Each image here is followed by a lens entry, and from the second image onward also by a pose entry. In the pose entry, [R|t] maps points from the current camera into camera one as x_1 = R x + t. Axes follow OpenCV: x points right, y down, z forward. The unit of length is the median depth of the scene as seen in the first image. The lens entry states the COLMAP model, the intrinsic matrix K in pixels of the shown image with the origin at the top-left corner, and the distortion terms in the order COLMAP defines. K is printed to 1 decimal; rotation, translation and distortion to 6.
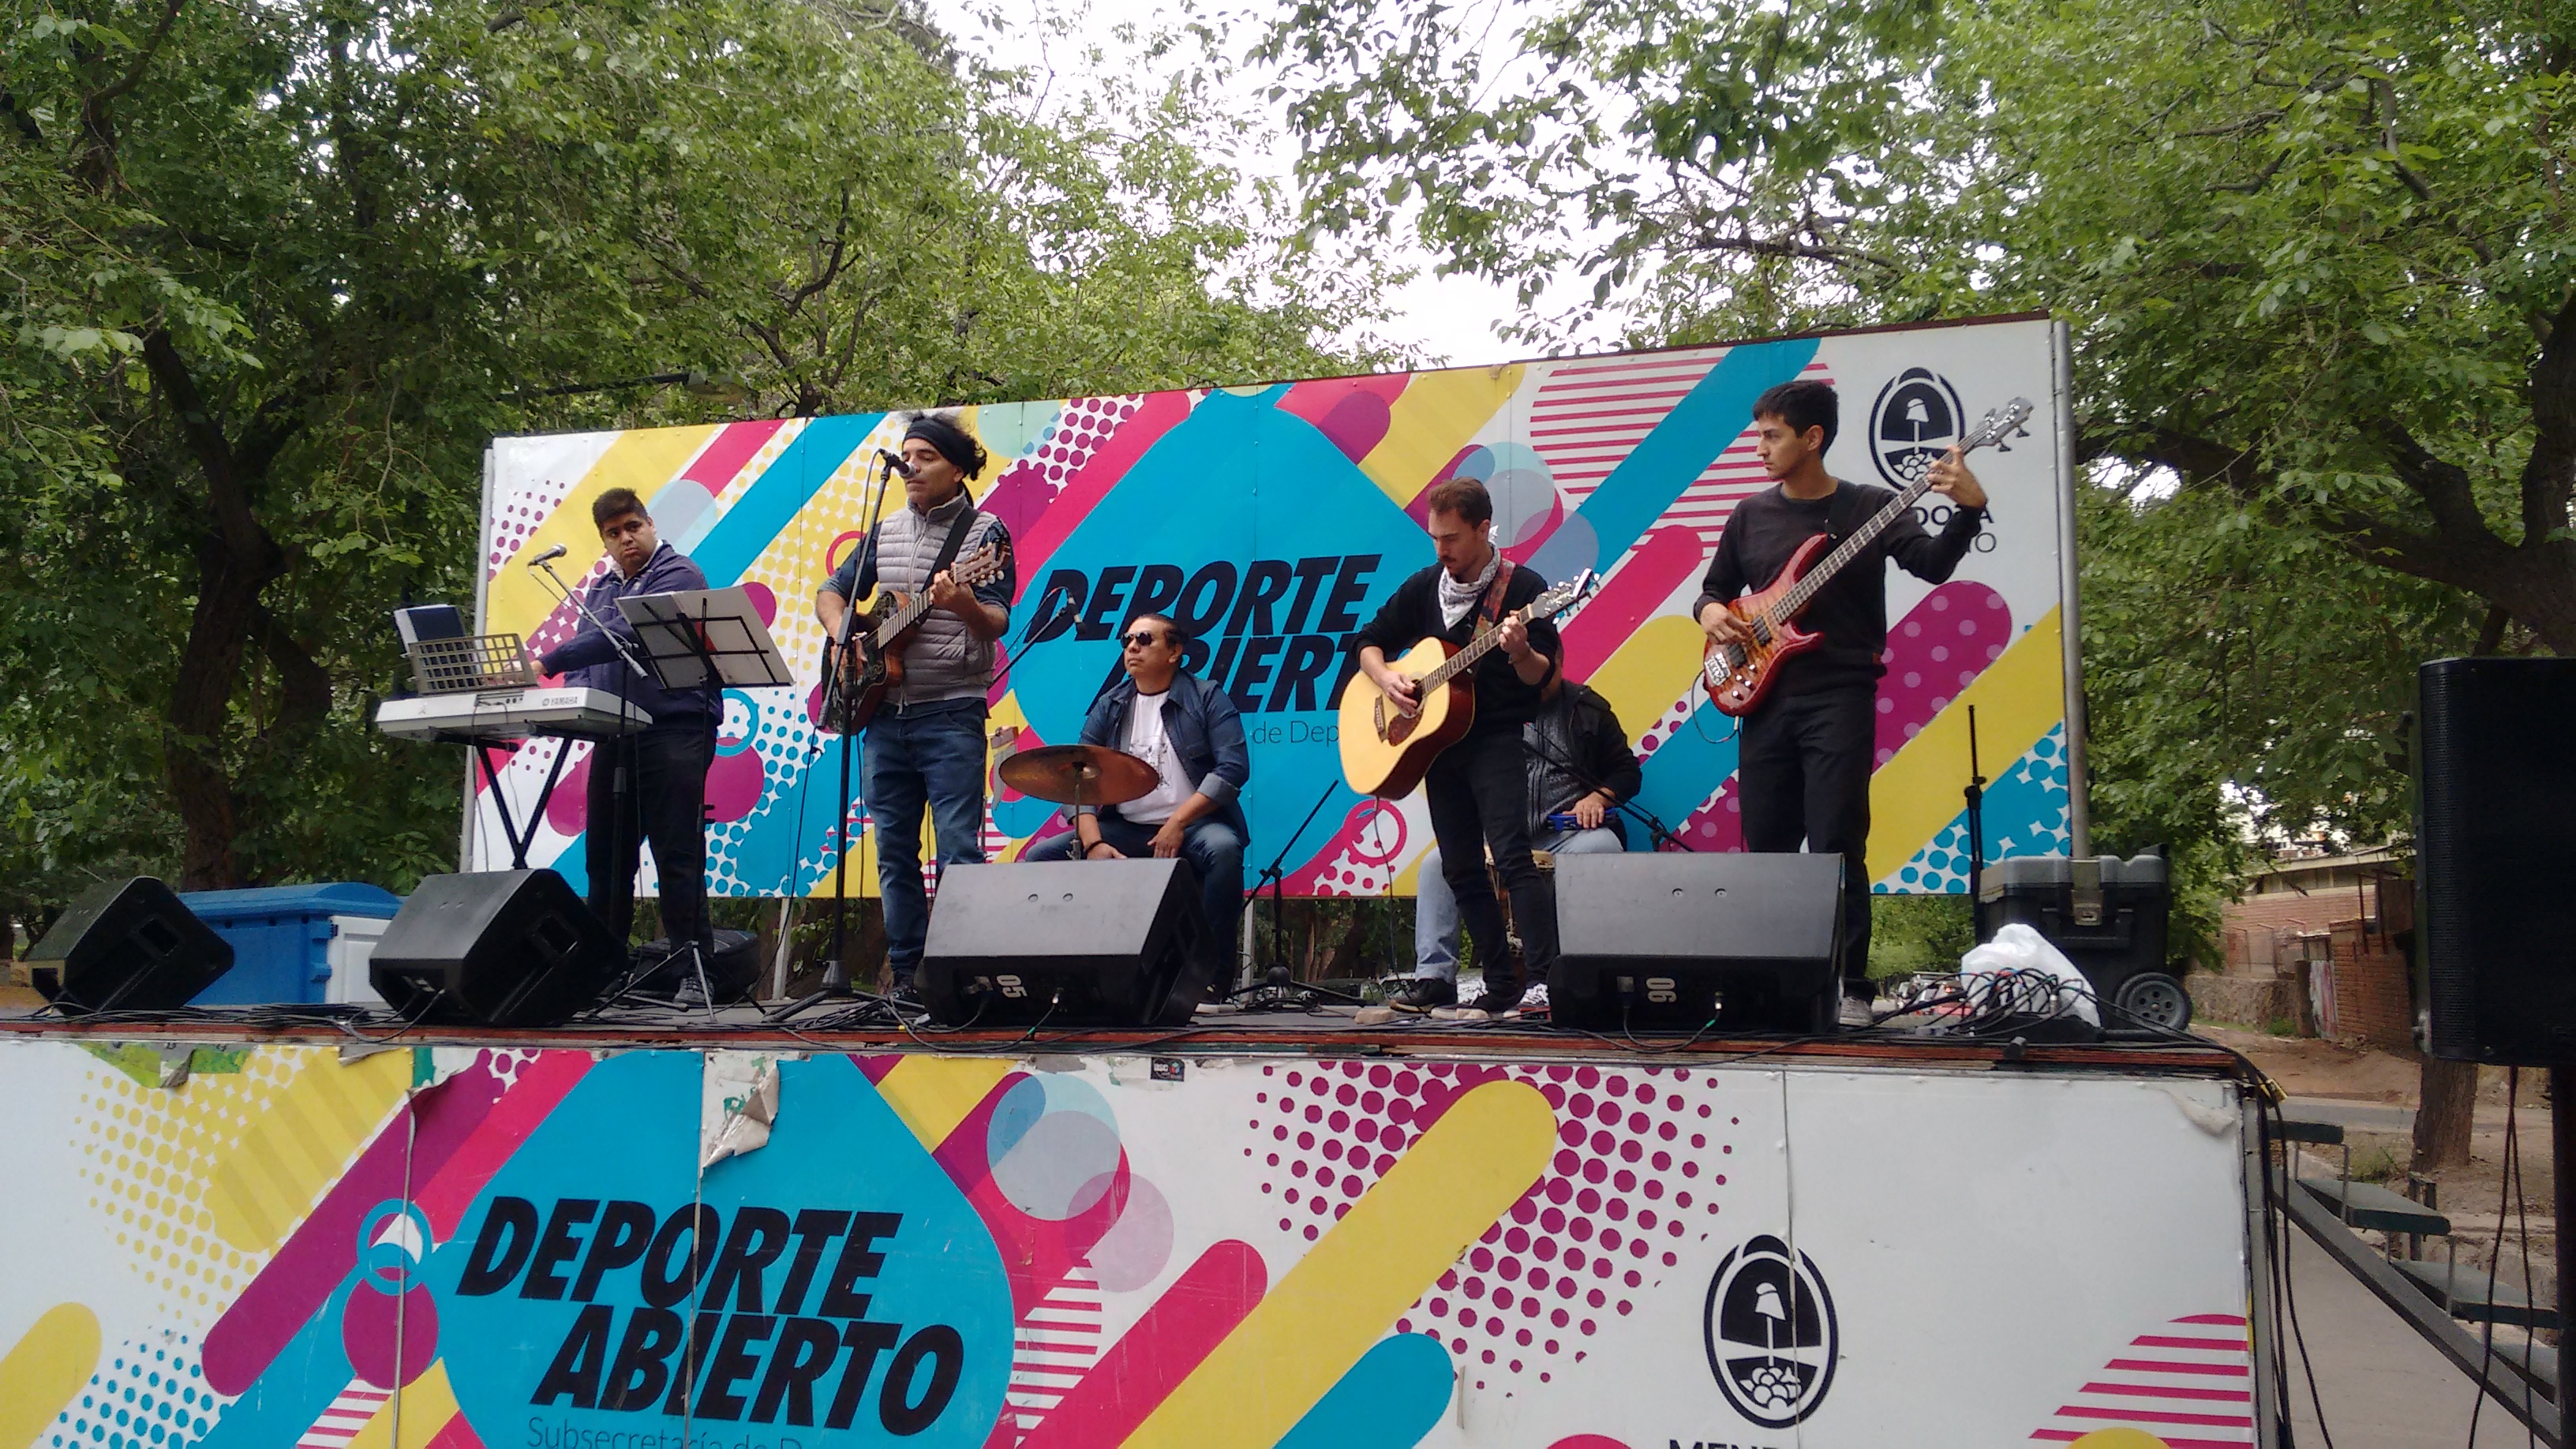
lens RADIAL K [[1931.9, 0, 1293.9], [0, 1931.9, 709.7], [0, 0, 1]] dist [0.040794, -0.043776]
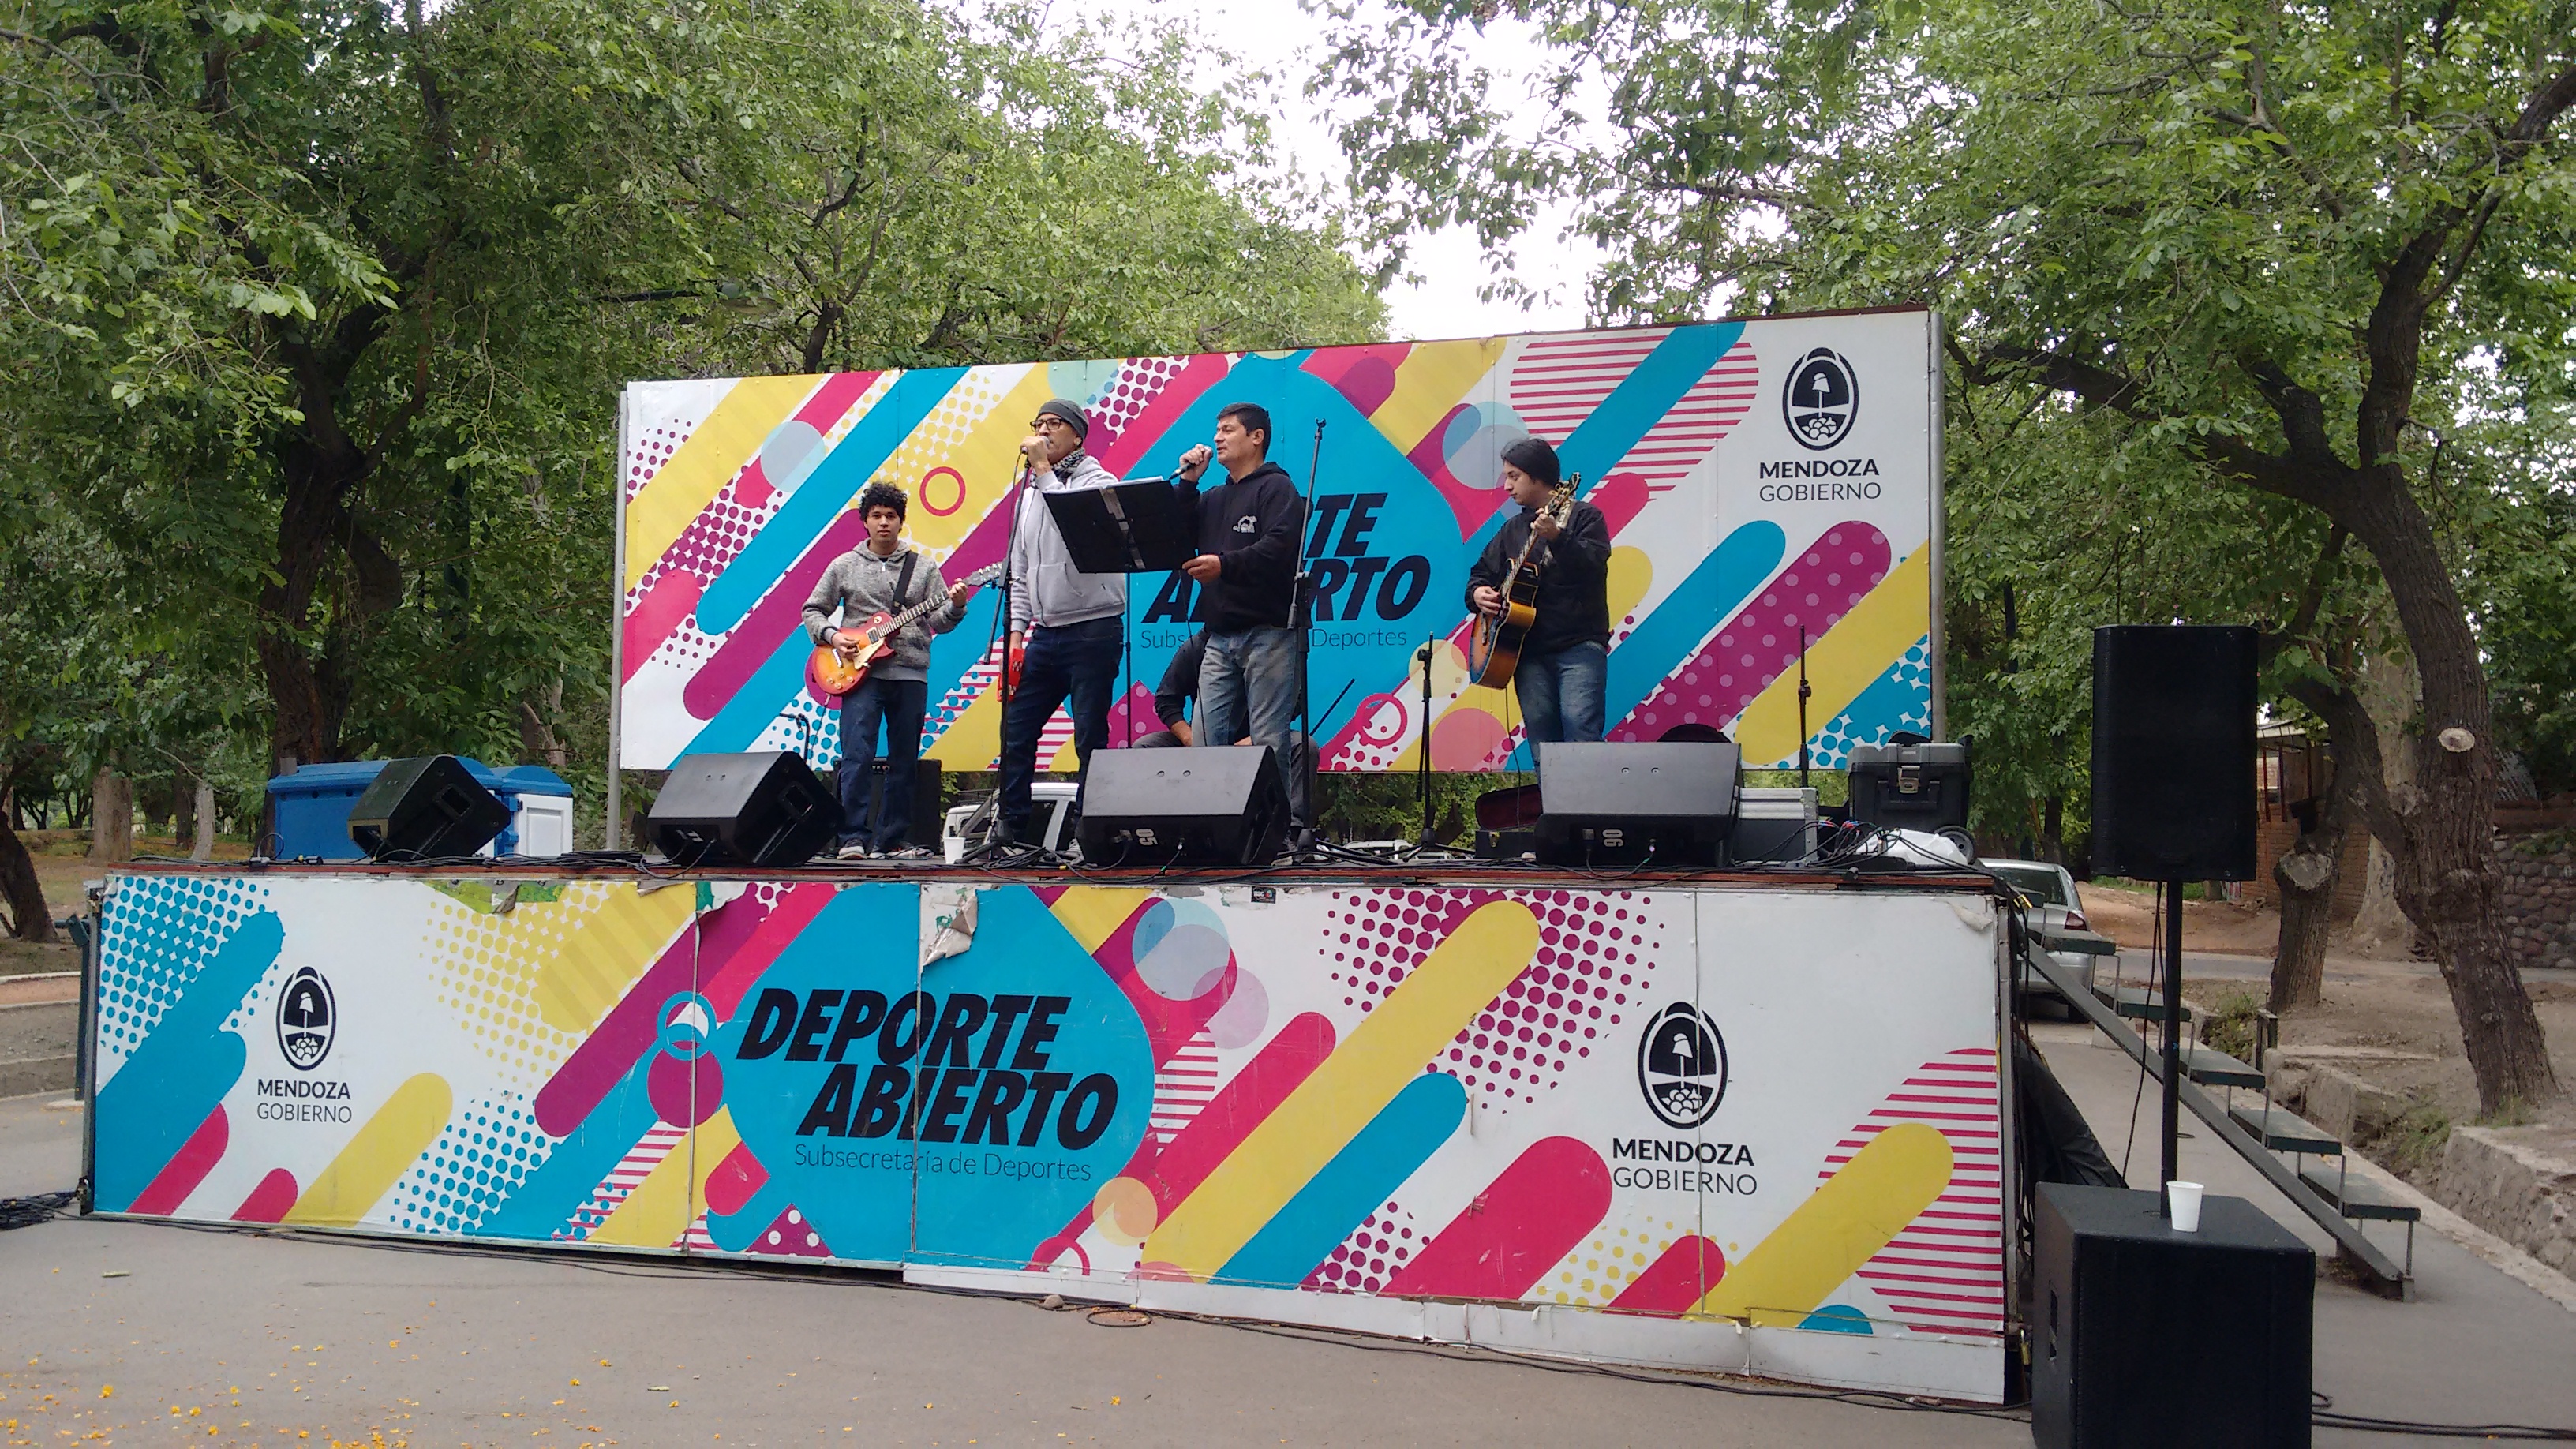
lens RADIAL K [[1931.9, 0, 1286.0], [0, 1931.9, 729.2], [0, 0, 1]] dist [0.040794, -0.043776]
pose [[0.999722, 0.000862, 0.023558, -0.068908], [-0.002655, 0.997090, 0.076184, -0.035315], [-0.023424, -0.076225, 0.996815, -0.333744]]
